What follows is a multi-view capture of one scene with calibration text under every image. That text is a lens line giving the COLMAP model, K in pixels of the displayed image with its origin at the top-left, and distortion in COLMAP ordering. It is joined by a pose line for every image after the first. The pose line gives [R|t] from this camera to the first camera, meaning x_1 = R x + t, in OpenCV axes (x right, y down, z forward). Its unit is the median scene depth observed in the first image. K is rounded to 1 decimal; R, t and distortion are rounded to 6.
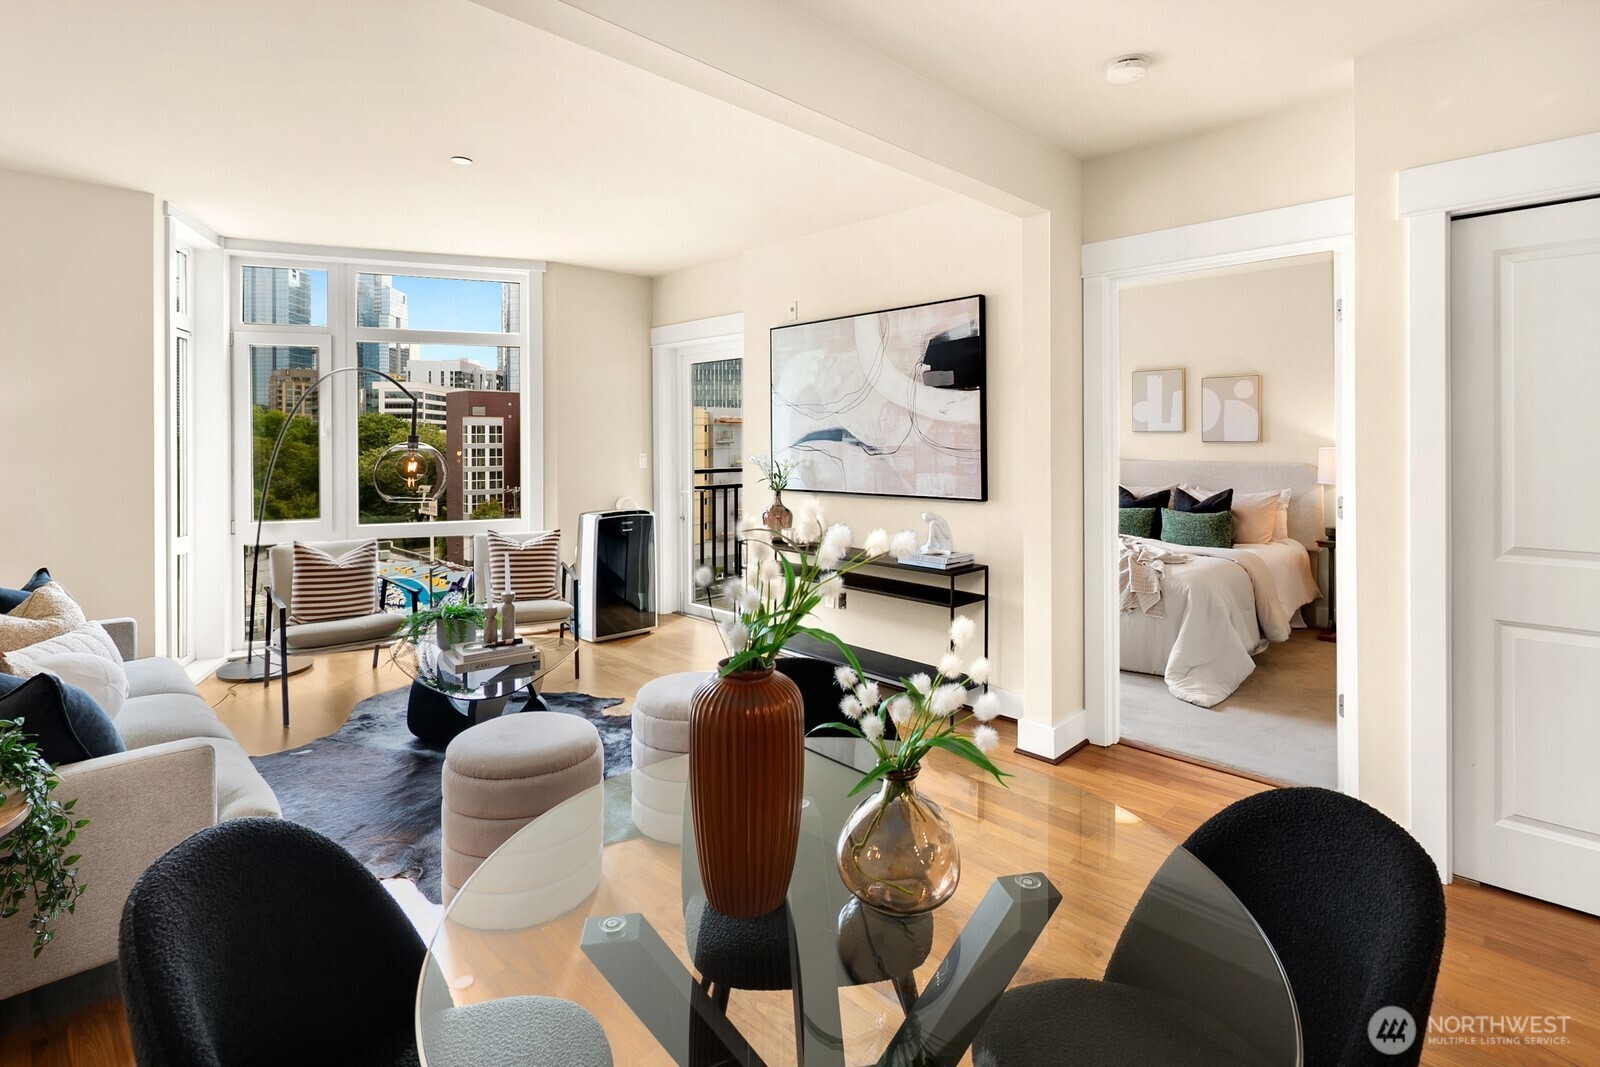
lens RADIAL K [[783.2, 0, 812.4], [0, 783.2, 437.9], [0, 0, 1]] dist [0.000805, -0.001495]
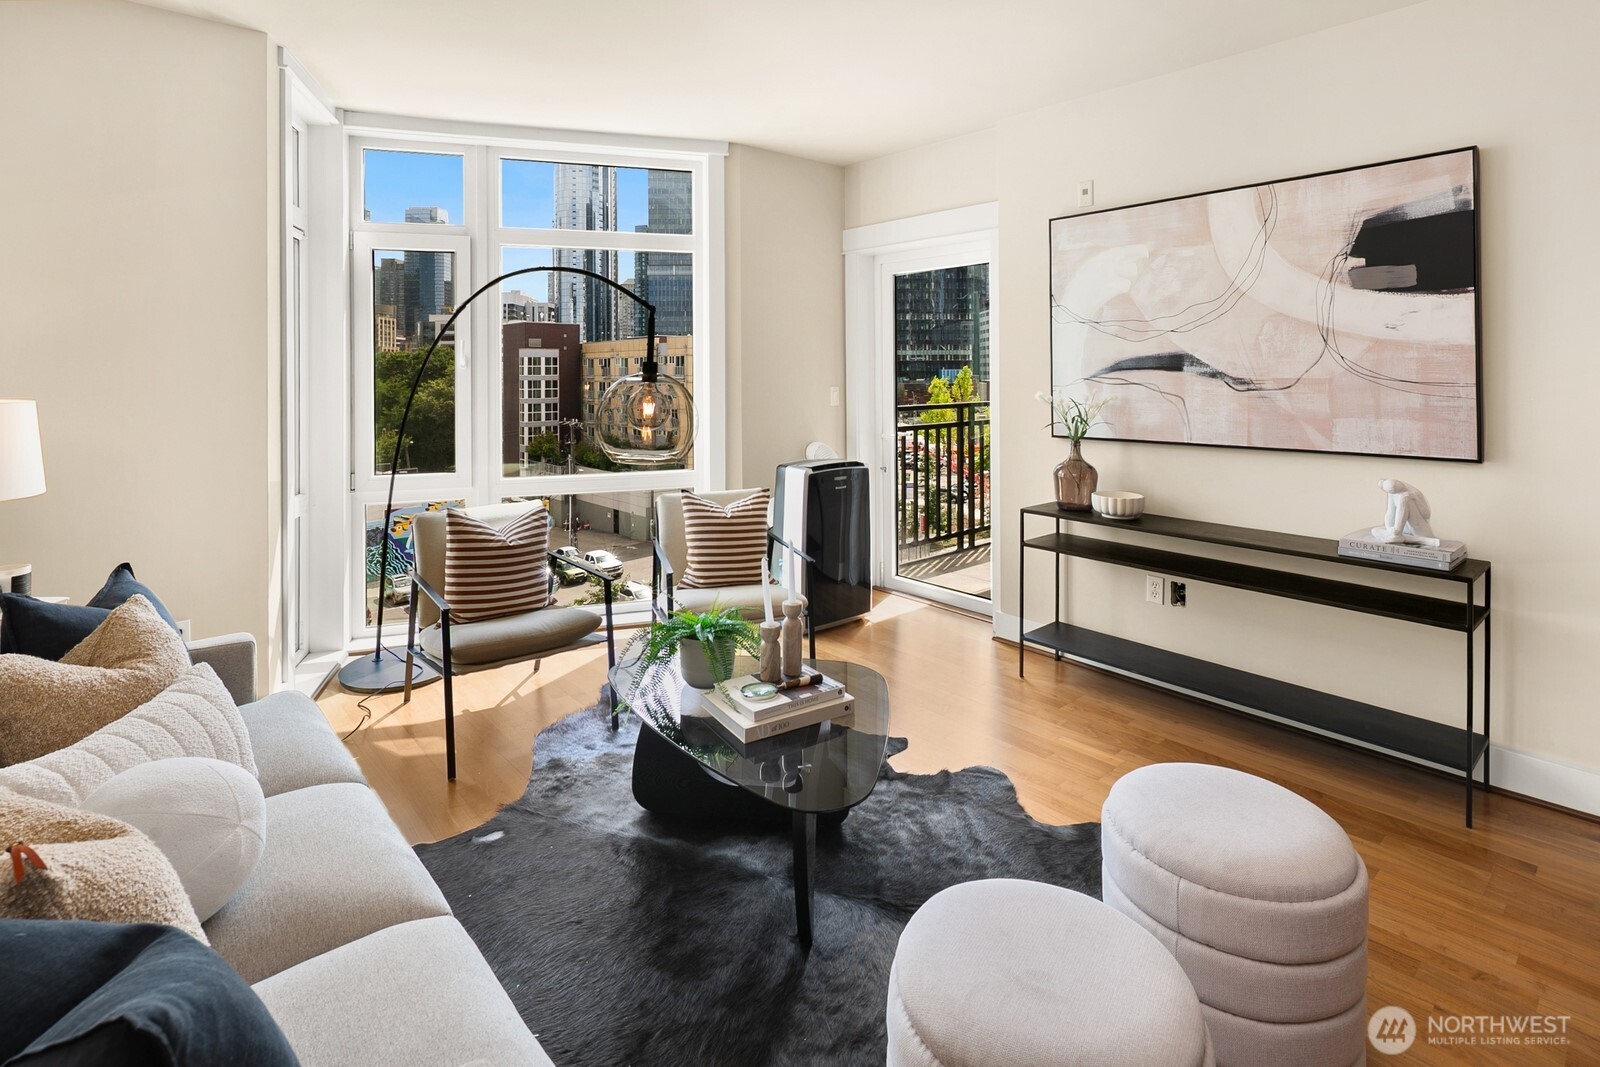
lens RADIAL K [[783.2, 0, 803.4], [0, 783.2, 370.8], [0, 0, 1]] dist [0.000805, -0.001495]
pose [[0.997956, -0.001374, -0.063891, -0.281873], [0.001514, 0.999997, 0.002137, 0.001972], [0.063888, -0.002230, 0.997955, 0.288728]]
